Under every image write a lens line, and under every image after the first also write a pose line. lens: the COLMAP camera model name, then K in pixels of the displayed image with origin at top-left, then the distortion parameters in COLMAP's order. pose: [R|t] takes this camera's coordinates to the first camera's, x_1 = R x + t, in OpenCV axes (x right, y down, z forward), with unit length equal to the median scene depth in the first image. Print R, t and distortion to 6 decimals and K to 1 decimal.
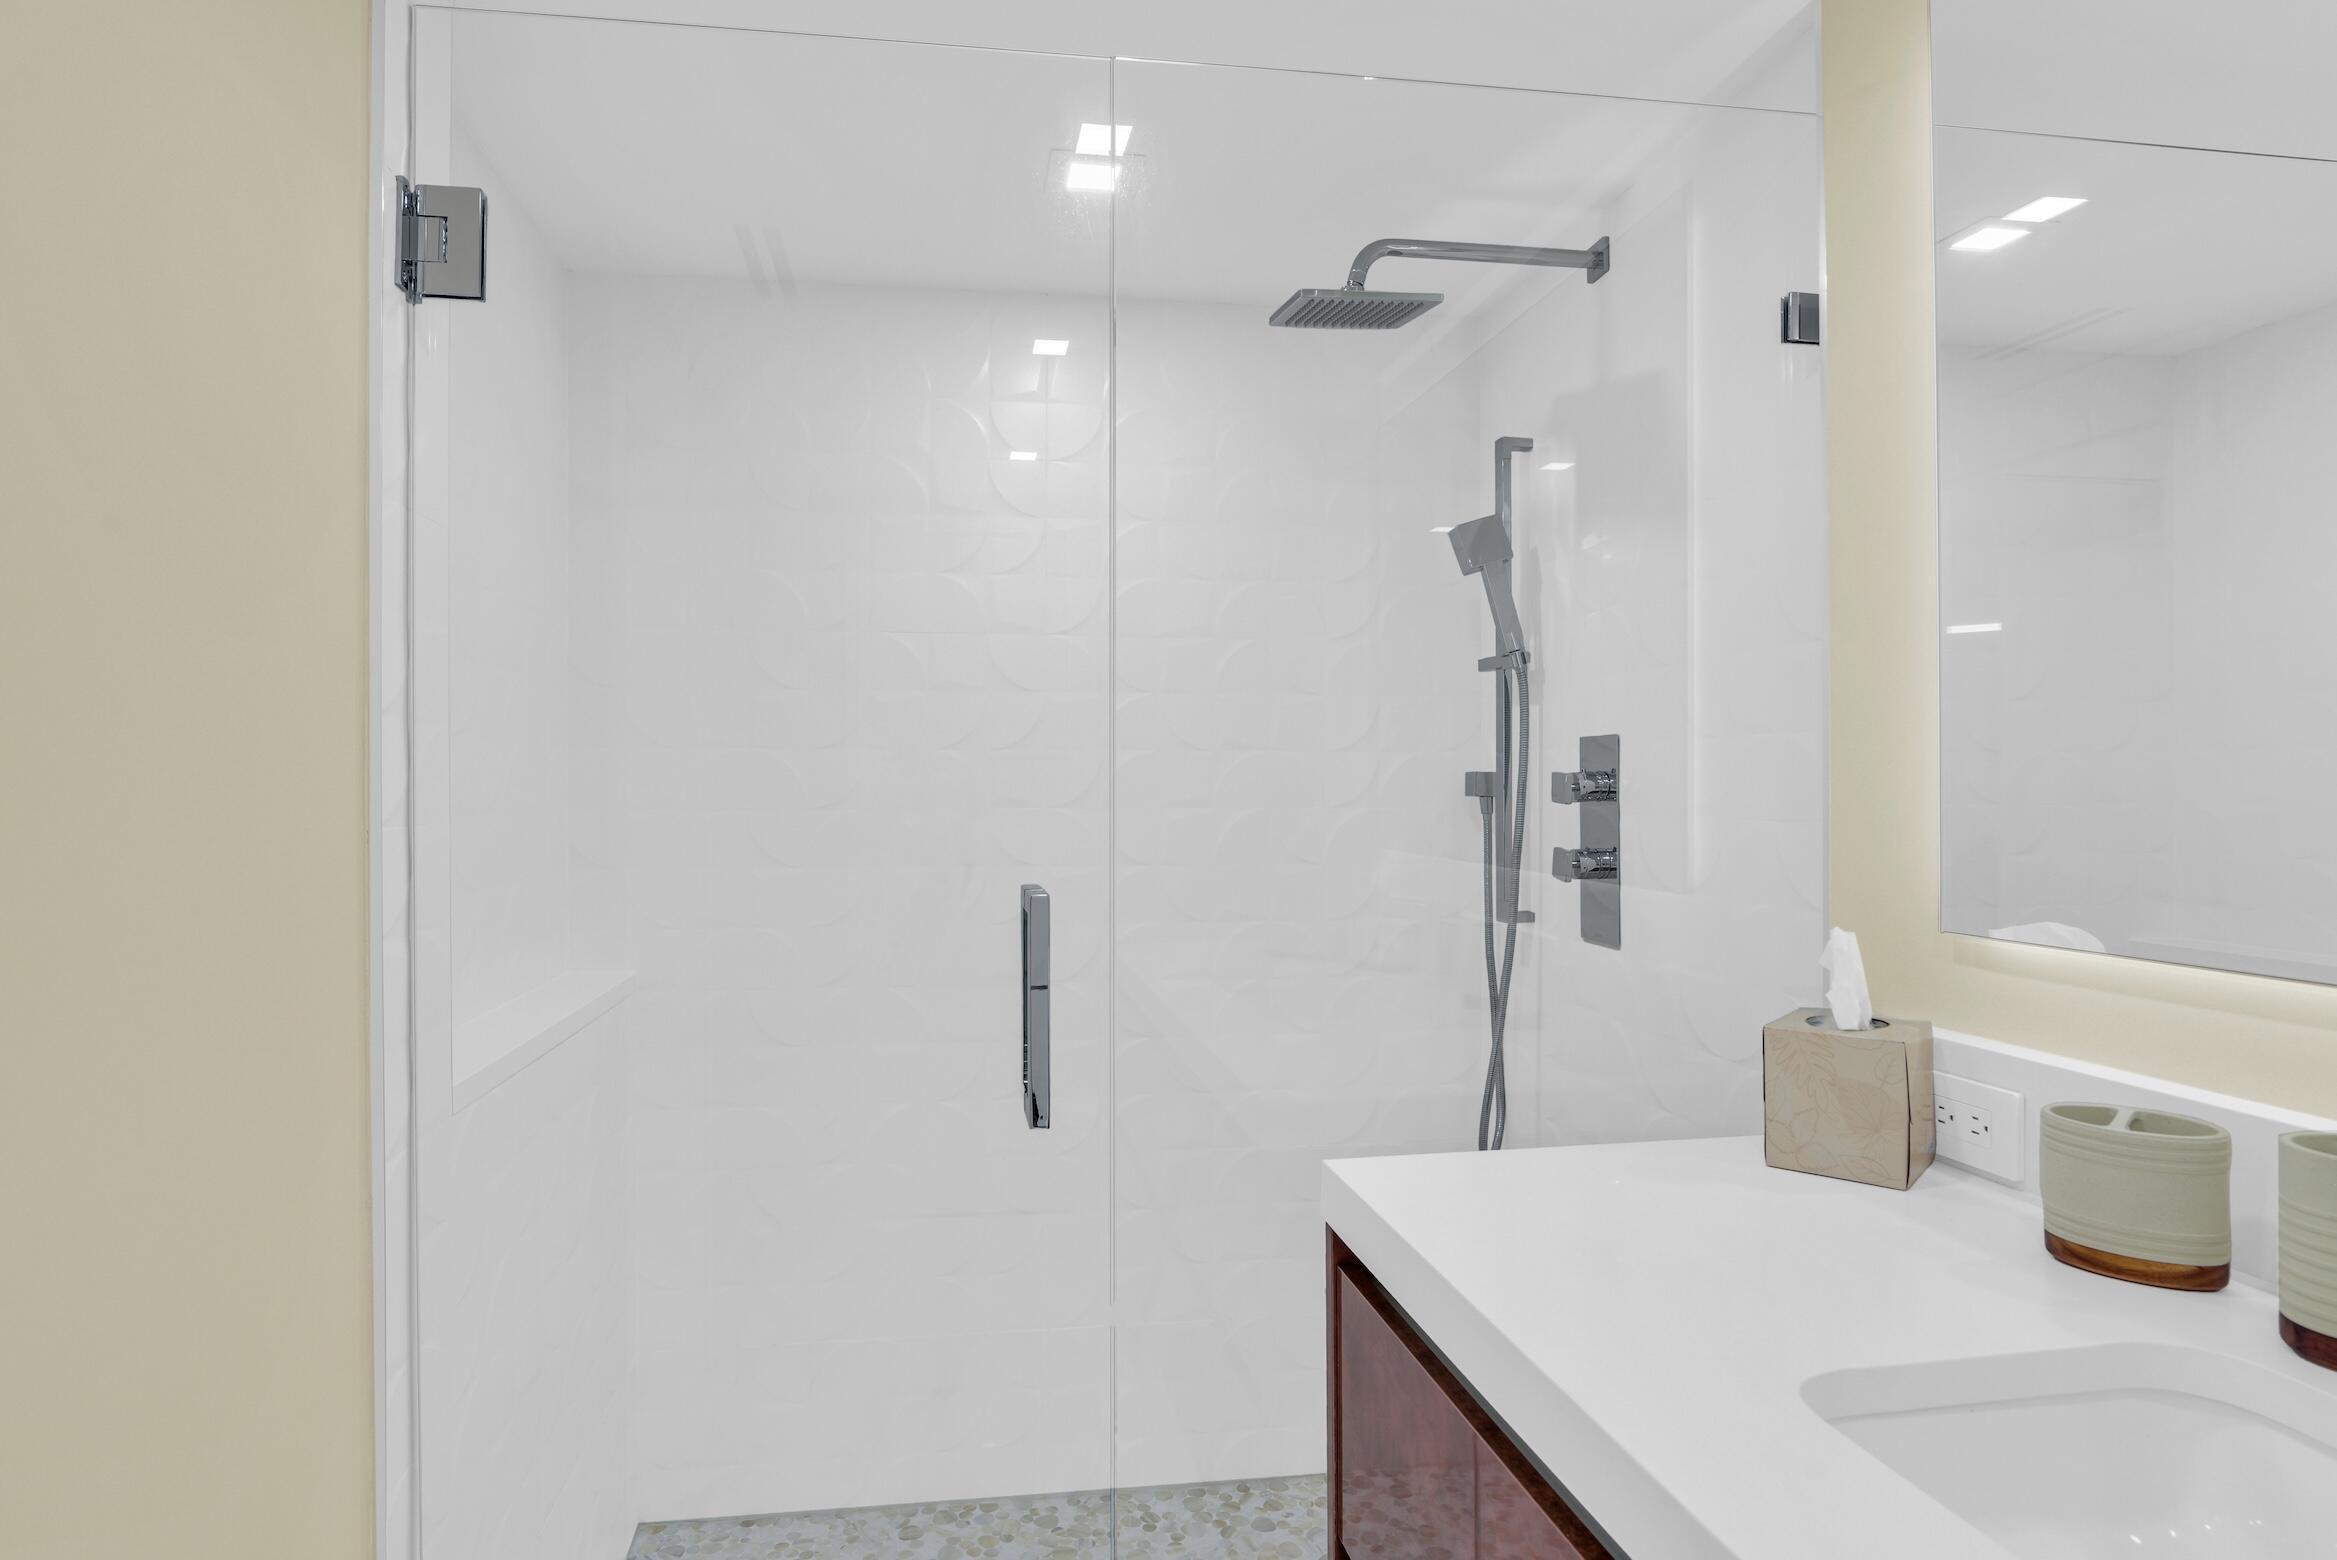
lens RADIAL K [[1292.3, 0, 1163.2], [0, 1292.3, 784.9], [0, 0, 1]] dist [-0.002036, -0.001205]
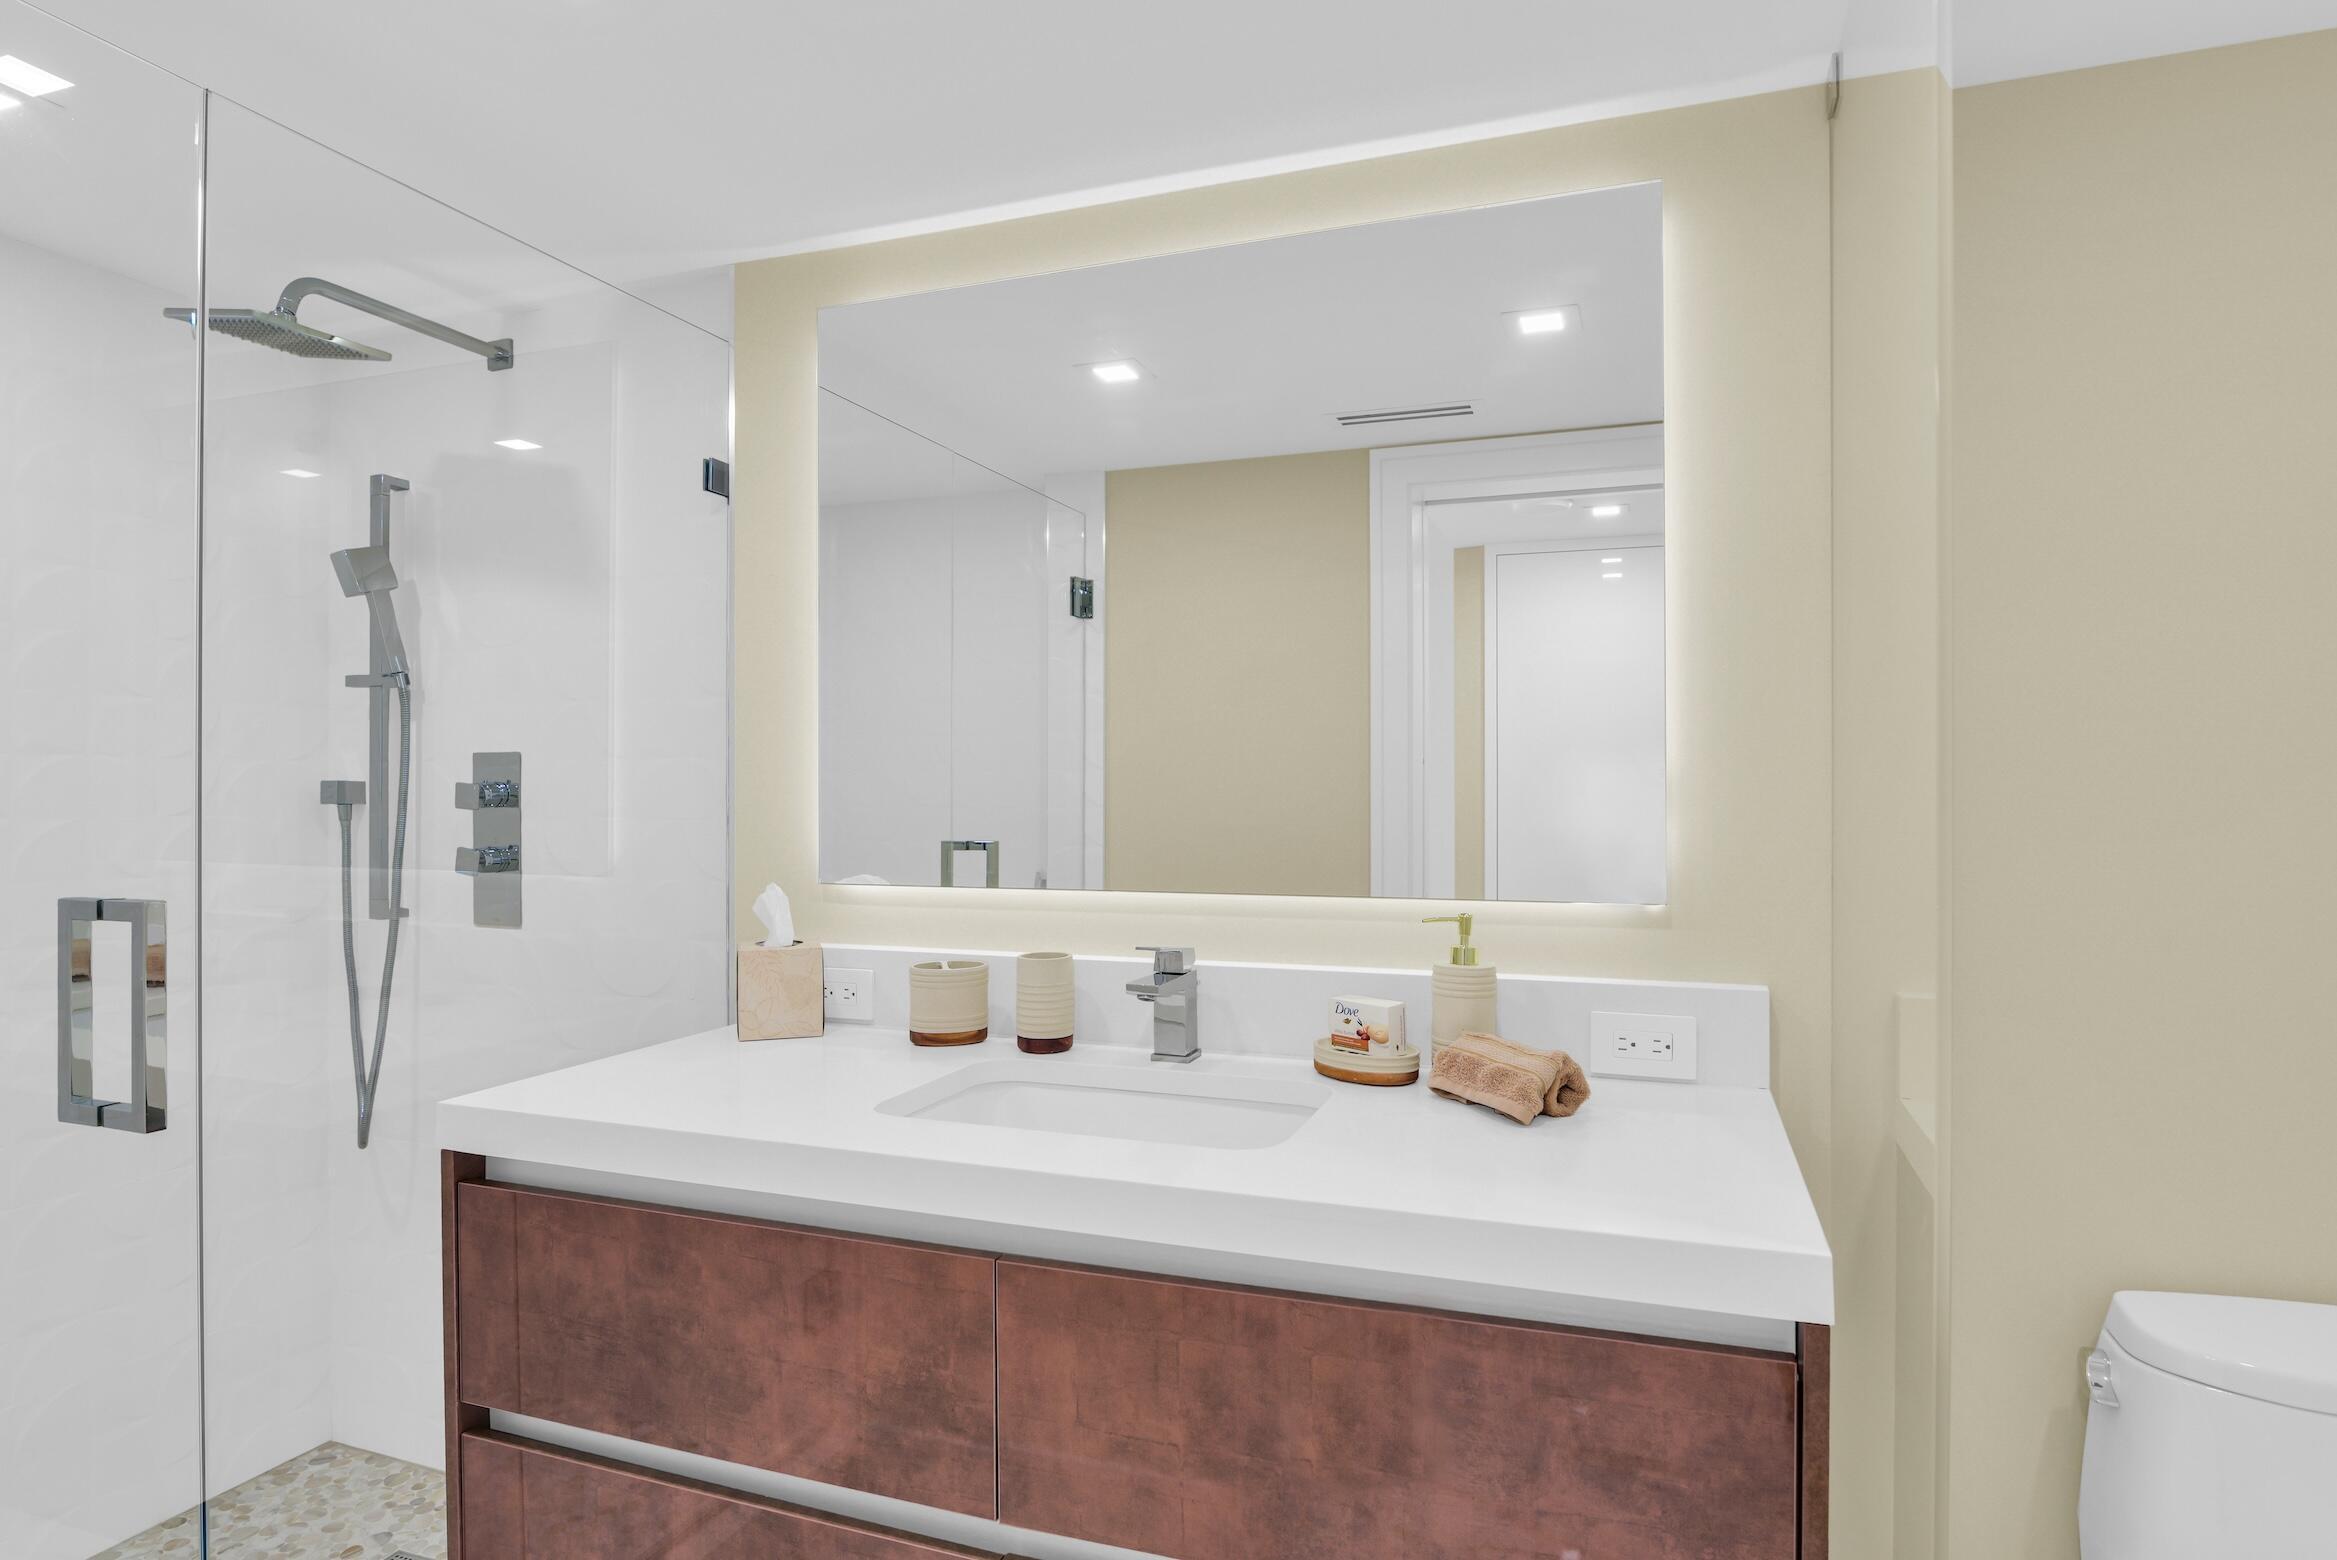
lens RADIAL K [[1215.2, 0, 1198.9], [0, 1215.2, 797.1], [0, 0, 1]] dist [-0.009389, -0.001705]
pose [[0.483606, 0.000154, 0.875286, -0.330779], [-0.001941, 0.999998, 0.000897, 0.000988], [-0.875283, -0.002133, 0.483606, -0.109218]]
